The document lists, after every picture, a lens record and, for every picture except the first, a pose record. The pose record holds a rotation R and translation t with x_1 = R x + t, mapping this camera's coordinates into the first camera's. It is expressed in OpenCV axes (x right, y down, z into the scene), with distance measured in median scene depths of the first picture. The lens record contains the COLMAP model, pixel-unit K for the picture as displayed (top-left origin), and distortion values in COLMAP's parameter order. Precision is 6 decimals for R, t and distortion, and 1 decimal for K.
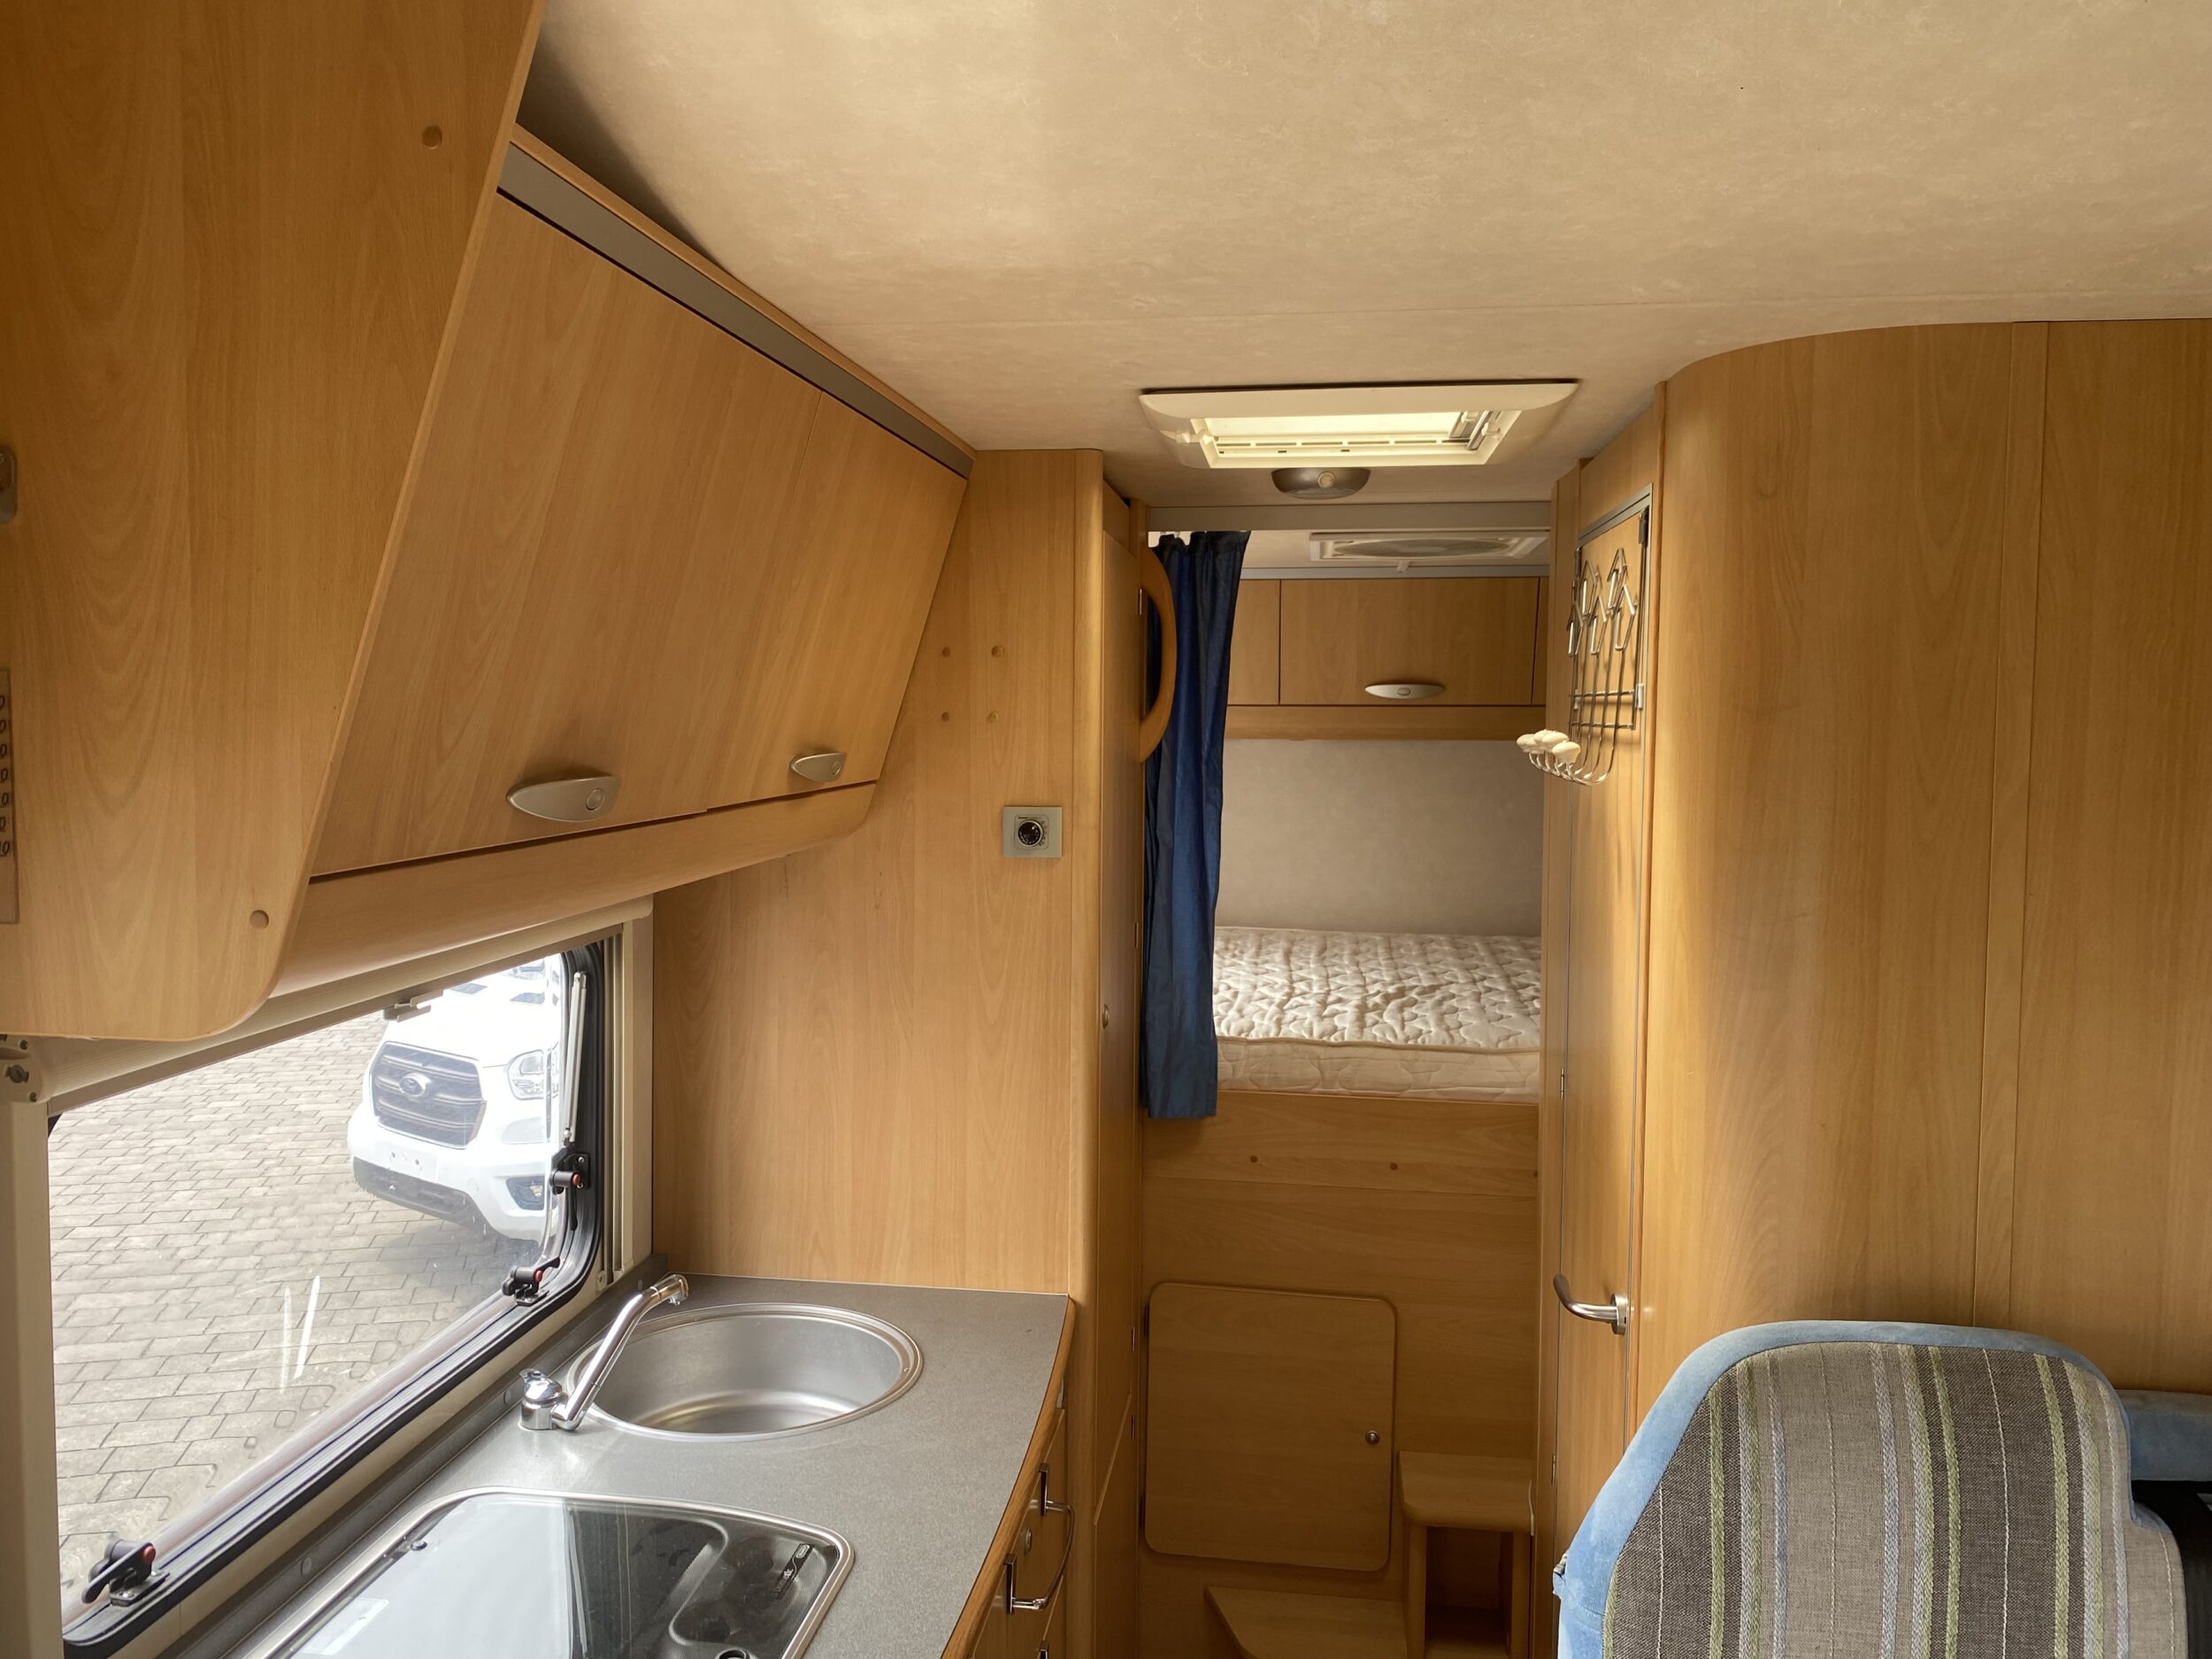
lens RADIAL K [[1666.5, 0, 1094.4], [0, 1666.5, 833.3], [0, 0, 1]] dist [0.026942, -0.017895]
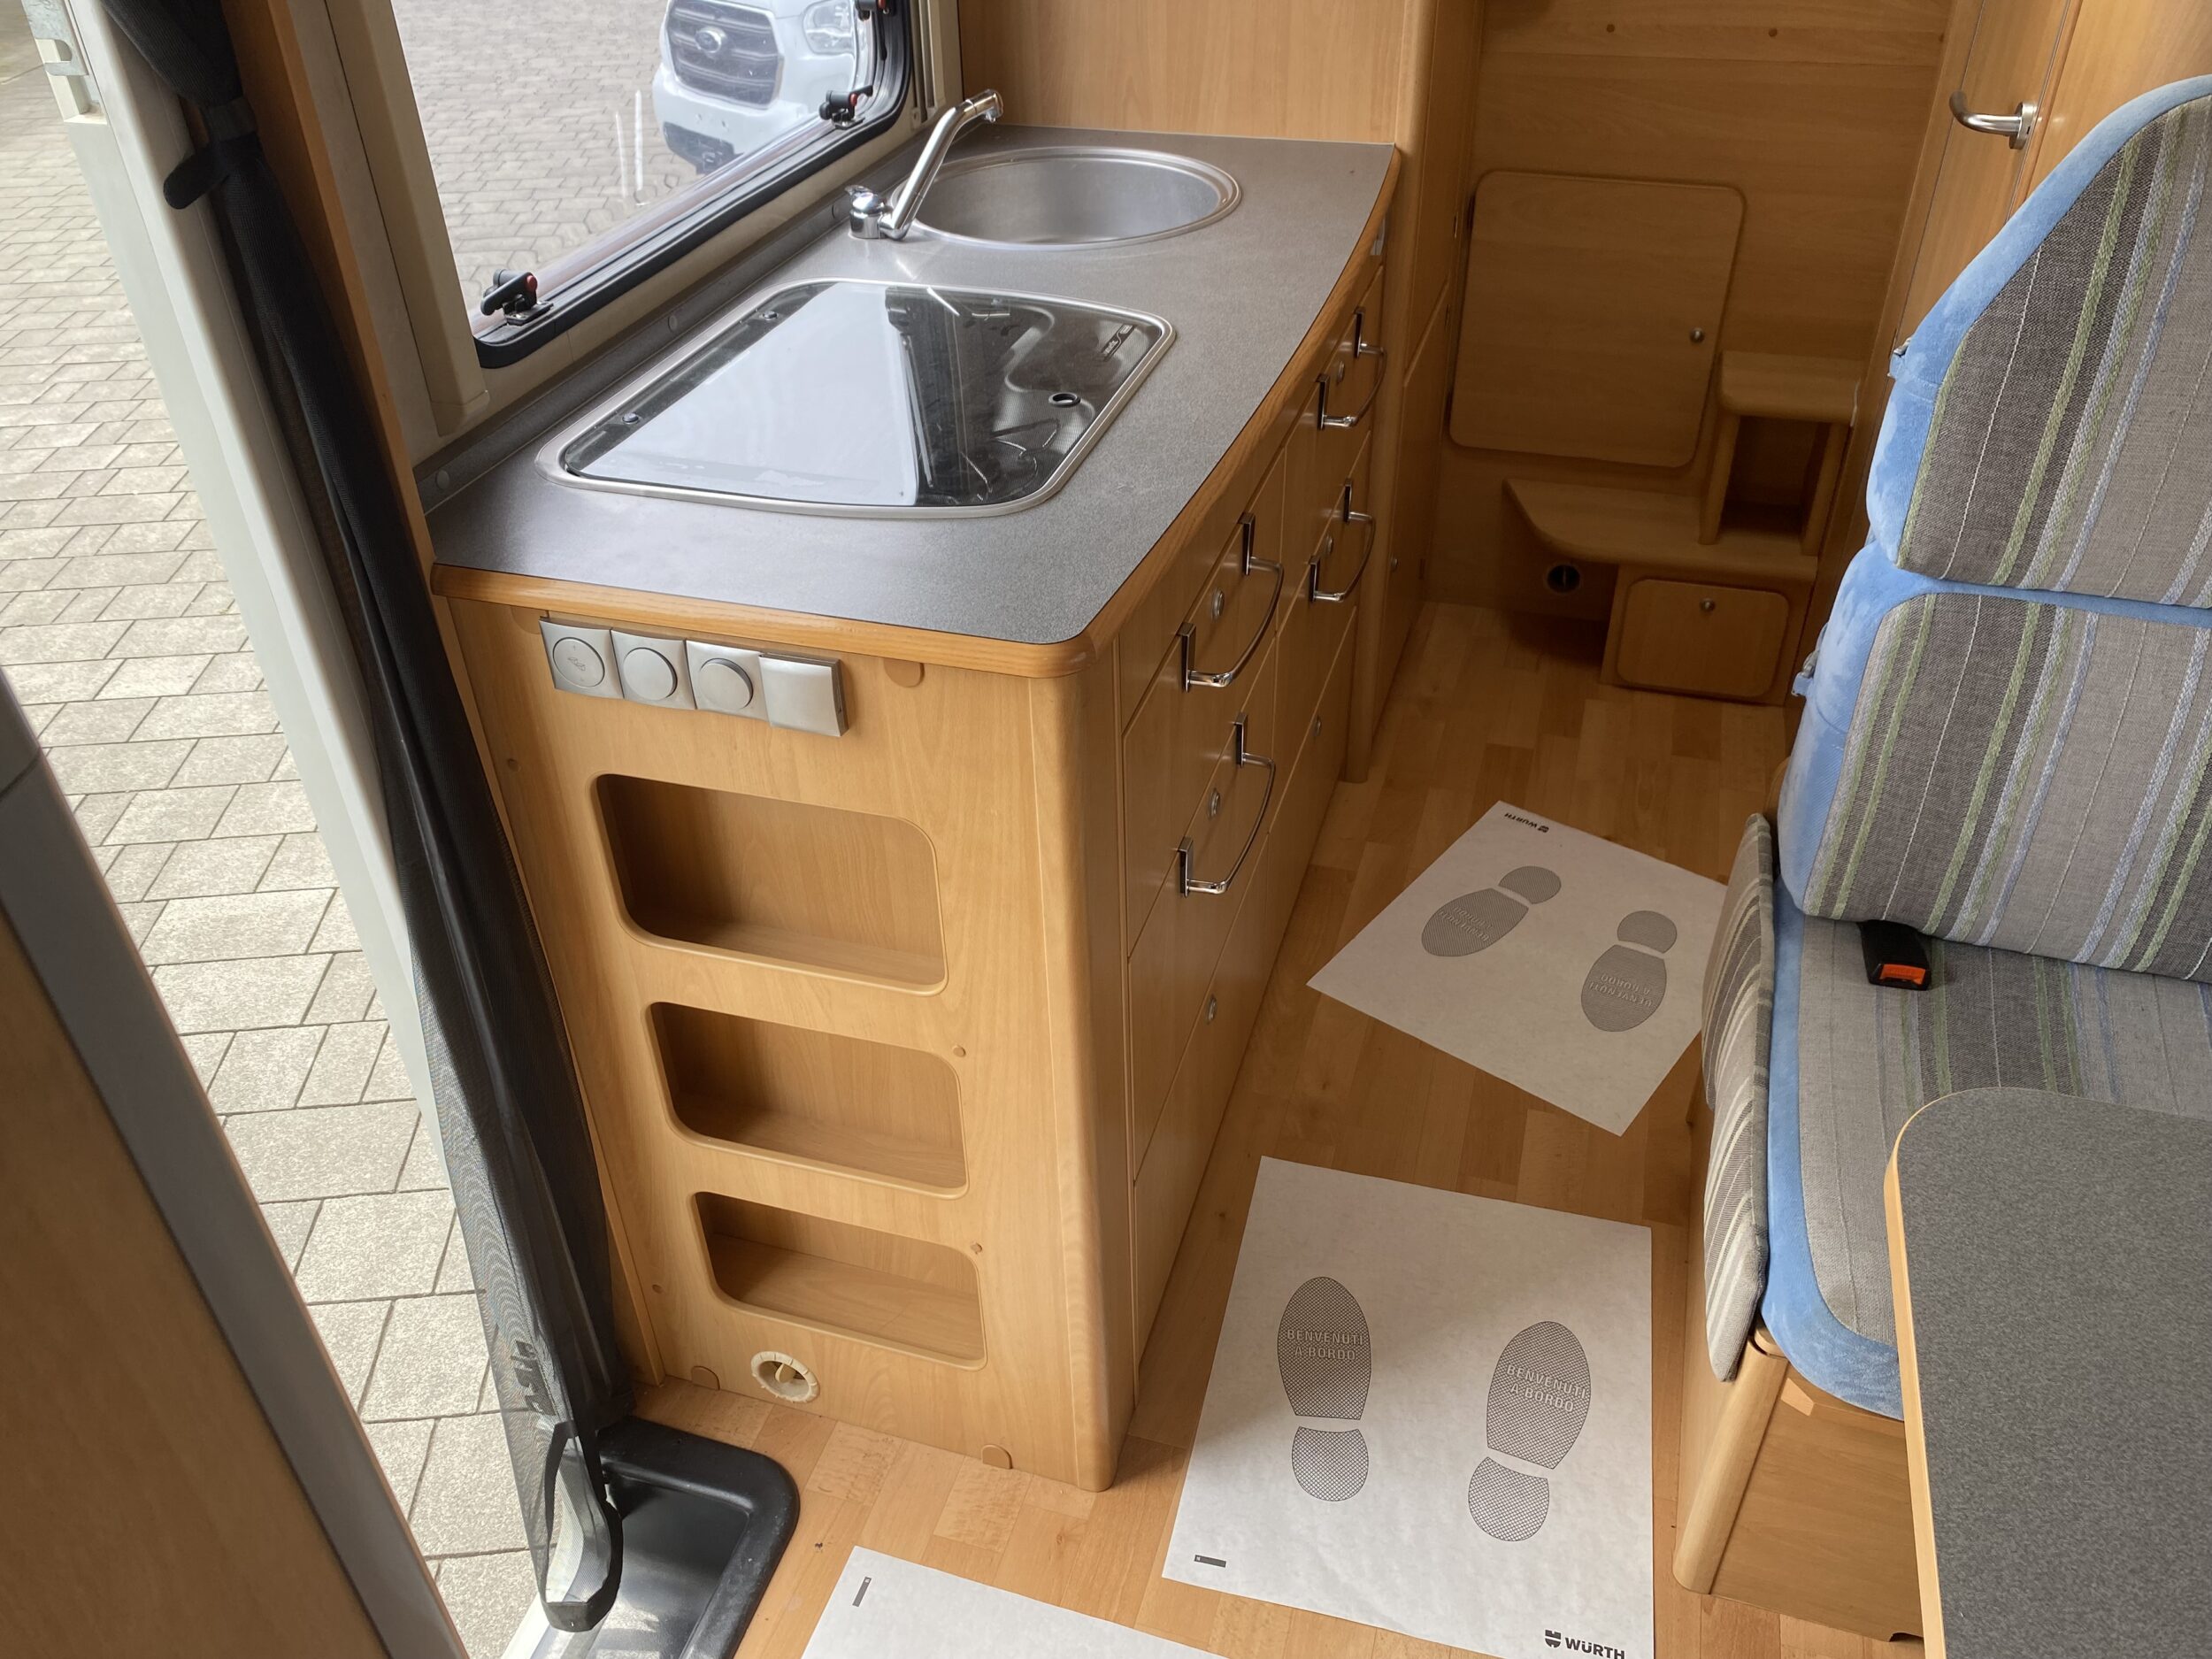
lens RADIAL K [[1666.5, 0, 1128.5], [0, 1666.5, 797.1], [0, 0, 1]] dist [0.026942, -0.017895]
pose [[0.987804, 0.069550, -0.139302, -0.007351], [0.010371, 0.863311, 0.504566, 0.125323], [0.155354, -0.499858, 0.852061, -0.016309]]
